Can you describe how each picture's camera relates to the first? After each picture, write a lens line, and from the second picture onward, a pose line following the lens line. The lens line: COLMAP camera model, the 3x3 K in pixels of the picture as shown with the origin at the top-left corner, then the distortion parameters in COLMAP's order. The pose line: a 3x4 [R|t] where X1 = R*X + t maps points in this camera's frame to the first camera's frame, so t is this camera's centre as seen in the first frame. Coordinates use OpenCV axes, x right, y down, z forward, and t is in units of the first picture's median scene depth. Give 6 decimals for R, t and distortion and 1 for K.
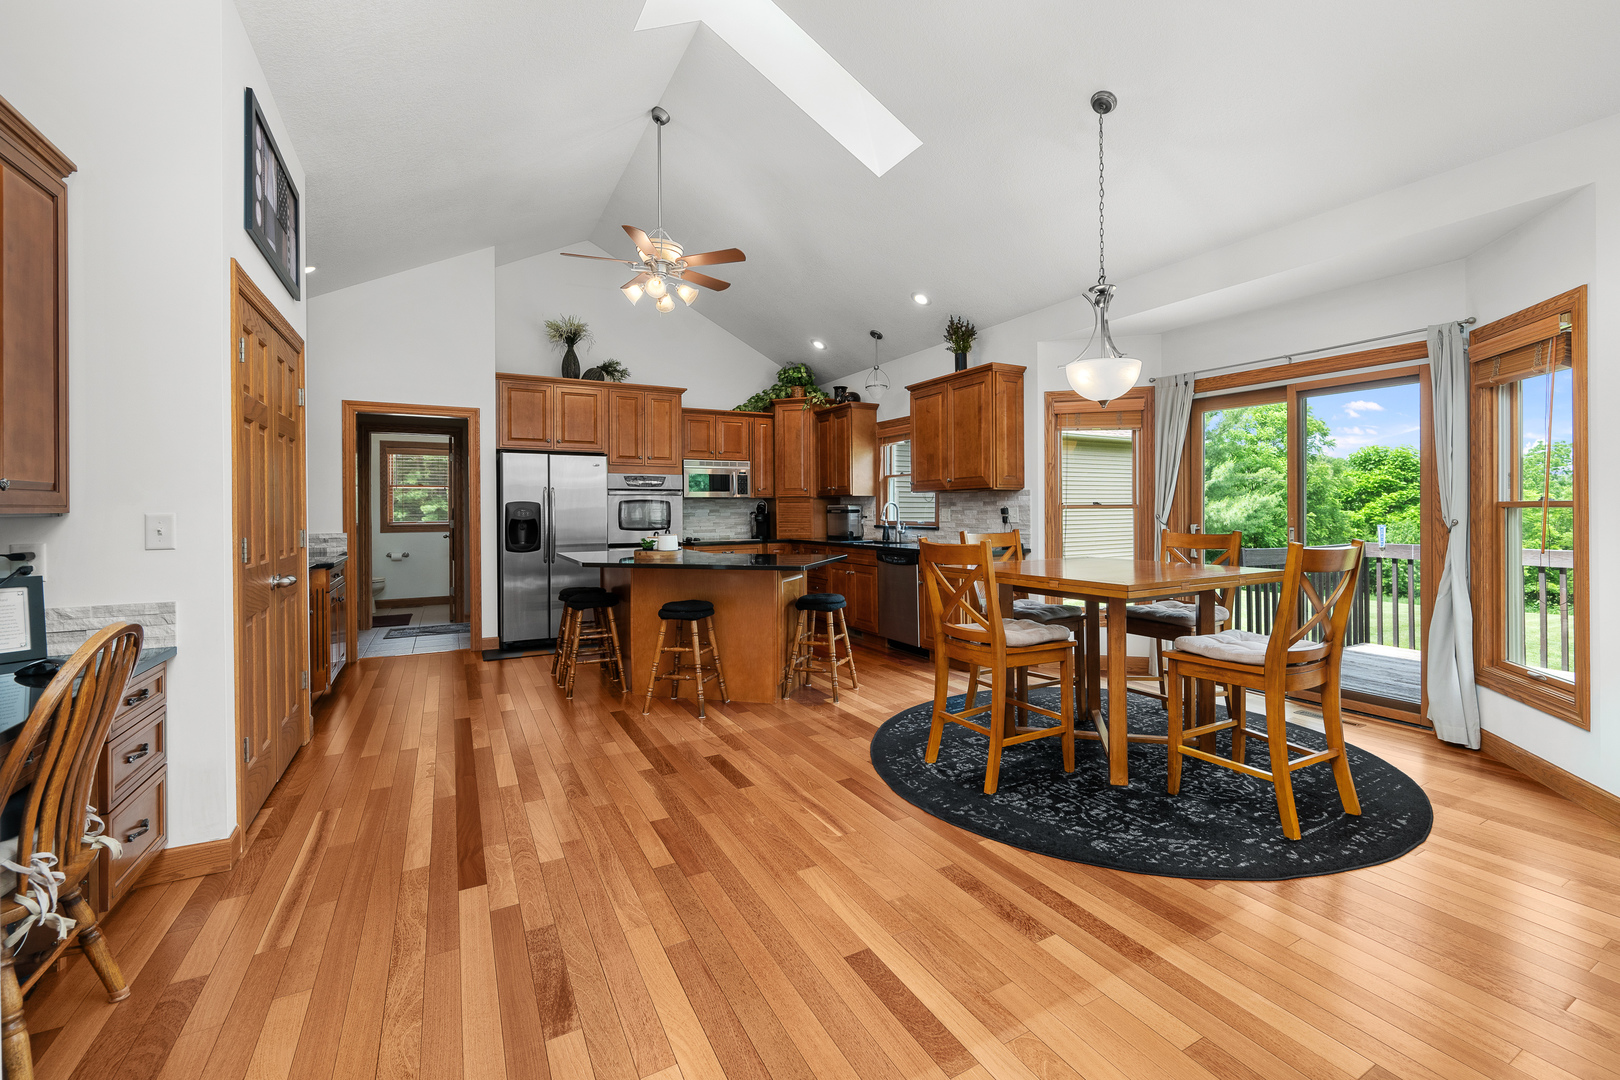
lens RADIAL K [[694.6, 0, 853.4], [0, 694.6, 514.7], [0, 0, 1]] dist [0.001052, 0.000079]
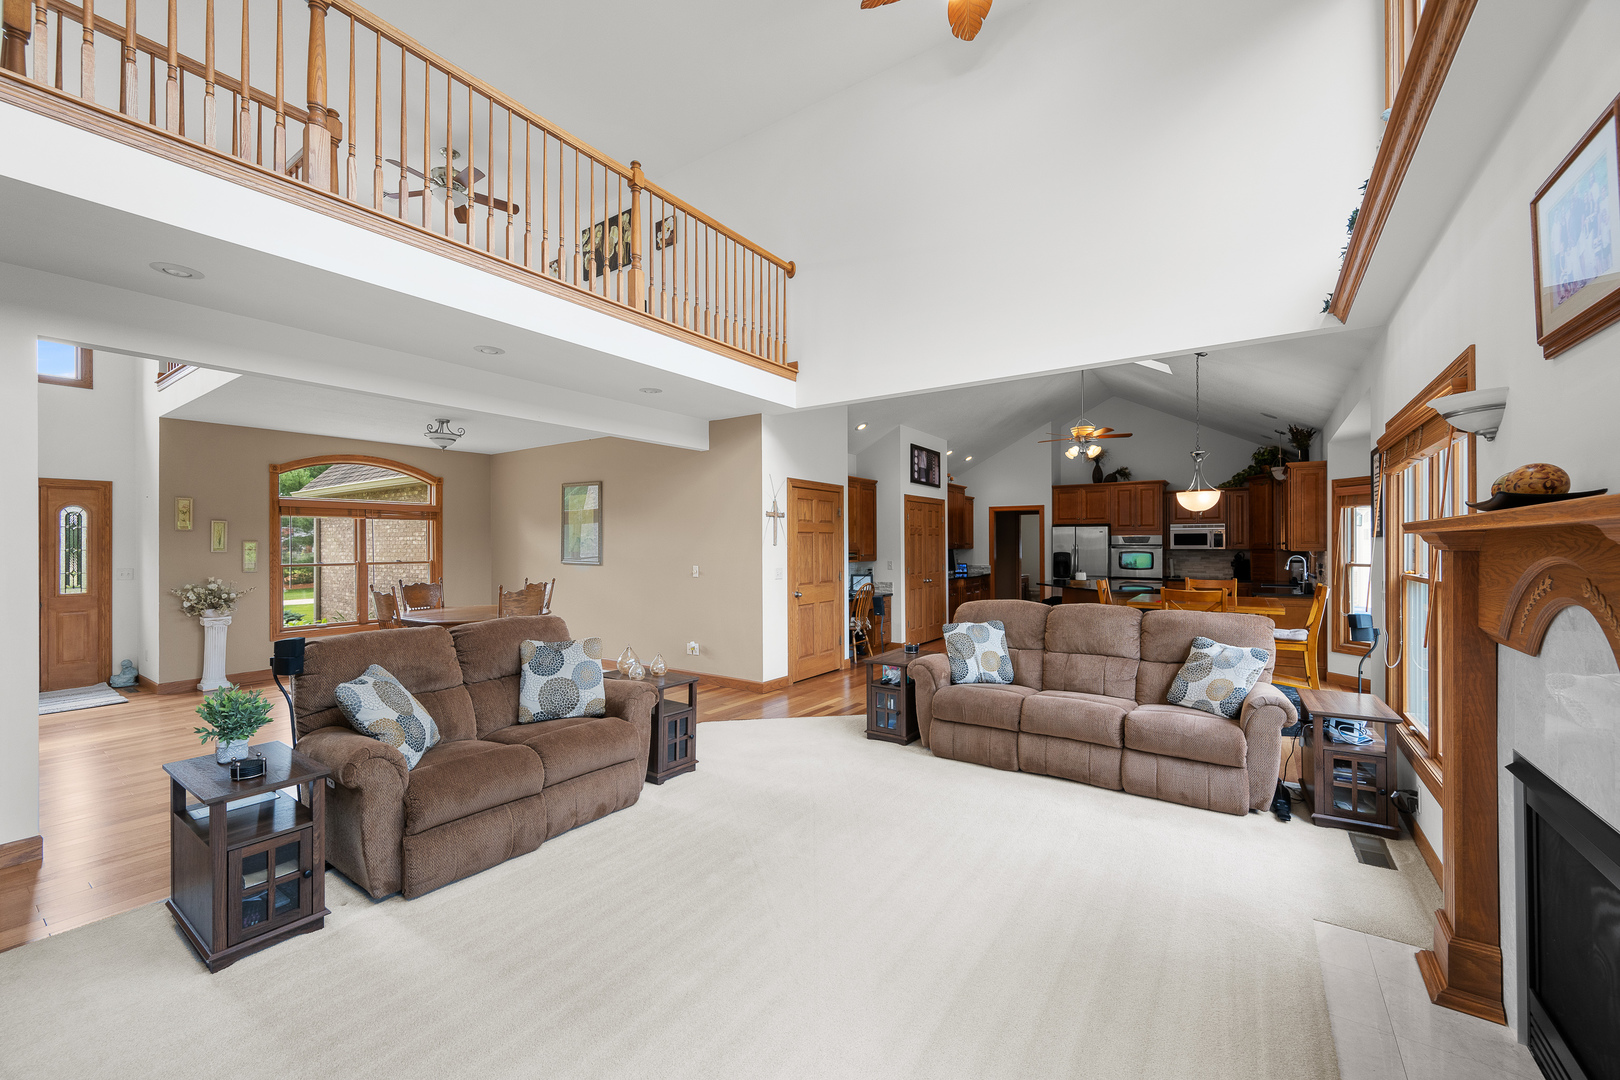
lens RADIAL K [[632.7, 0, 801.3], [0, 632.7, 543.9], [0, 0, 1]] dist [-0.000678, -0.000009]
pose [[0.409363, 0.004817, -0.912359, 0.778158], [-0.008742, 0.999961, 0.001357, -0.034920], [0.912330, 0.007421, 0.409389, -0.356533]]
